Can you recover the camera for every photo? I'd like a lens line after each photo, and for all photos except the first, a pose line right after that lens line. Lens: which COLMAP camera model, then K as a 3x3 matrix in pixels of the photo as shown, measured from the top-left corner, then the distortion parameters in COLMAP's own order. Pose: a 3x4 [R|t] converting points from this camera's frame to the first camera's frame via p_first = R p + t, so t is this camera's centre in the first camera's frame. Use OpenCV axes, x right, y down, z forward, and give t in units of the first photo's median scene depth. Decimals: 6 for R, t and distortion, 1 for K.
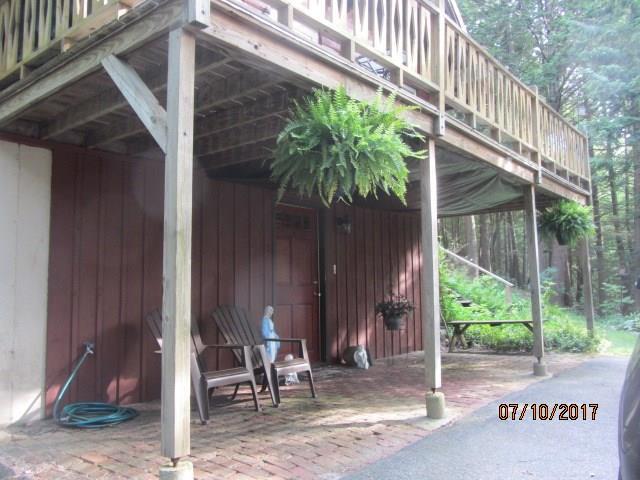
lens RADIAL K [[486.0, 0, 320.0], [0, 486.0, 240.0], [0, 0, 1]] dist [-0.009387, -0.001926]
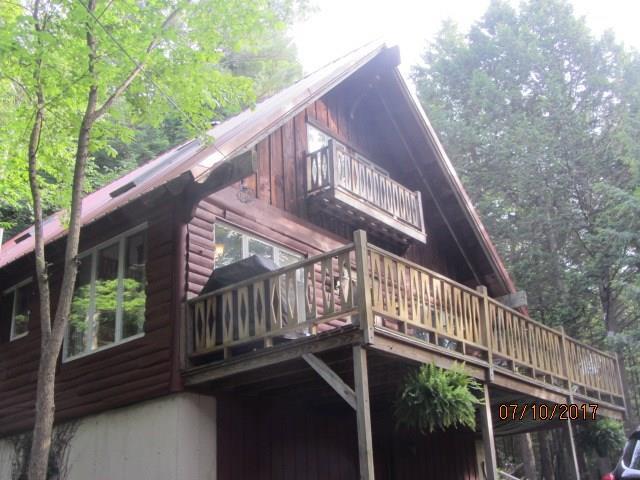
lens RADIAL K [[799.8, 0, 320.0], [0, 799.8, 240.0], [0, 0, 1]] dist [-0.128072, -0.015874]
pose [[0.998869, -0.015489, 0.044949, -0.365314], [0.027871, 0.956711, -0.289702, 0.052678], [-0.038516, 0.290627, 0.956061, -1.373087]]
